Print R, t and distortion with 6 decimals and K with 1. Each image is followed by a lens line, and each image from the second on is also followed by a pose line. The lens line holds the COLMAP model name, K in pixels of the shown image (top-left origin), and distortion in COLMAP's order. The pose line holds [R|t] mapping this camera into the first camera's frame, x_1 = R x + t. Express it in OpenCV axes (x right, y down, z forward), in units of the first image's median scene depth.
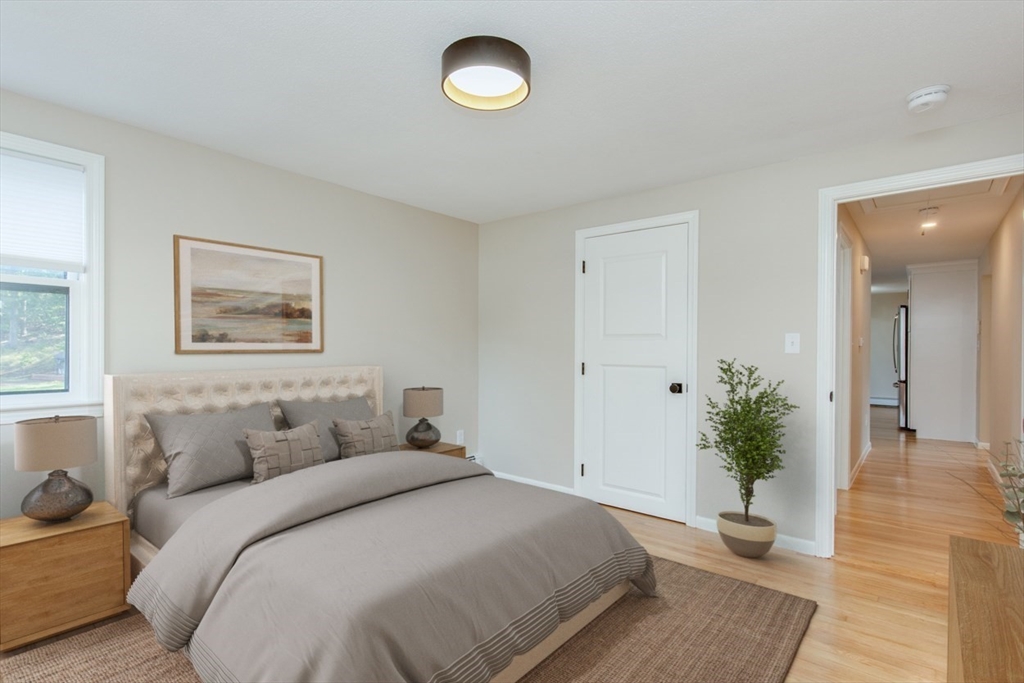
lens RADIAL K [[477.6, 0, 497.1], [0, 477.6, 344.4], [0, 0, 1]] dist [0.011493, -0.000062]
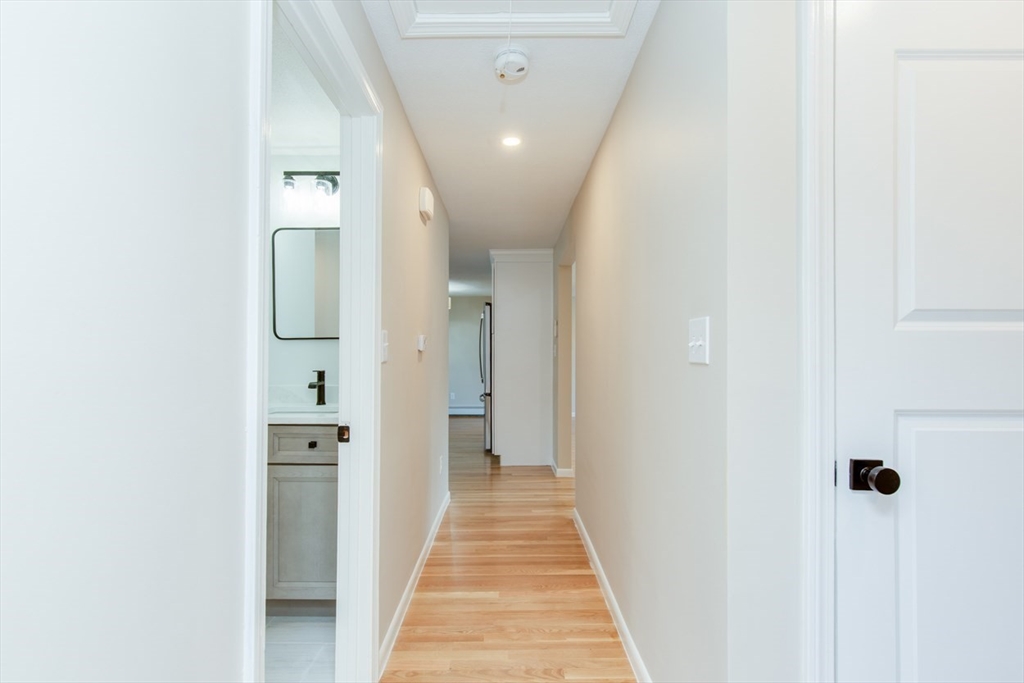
lens RADIAL K [[468.9, 0, 512.0], [0, 468.9, 341.5], [0, 0, 1]] dist [0.005484, 0.000517]
pose [[0.732660, -0.008380, 0.680543, 0.328226], [0.008717, 0.999958, 0.002929, -0.014891], [-0.680539, 0.003786, 0.732702, 0.384377]]
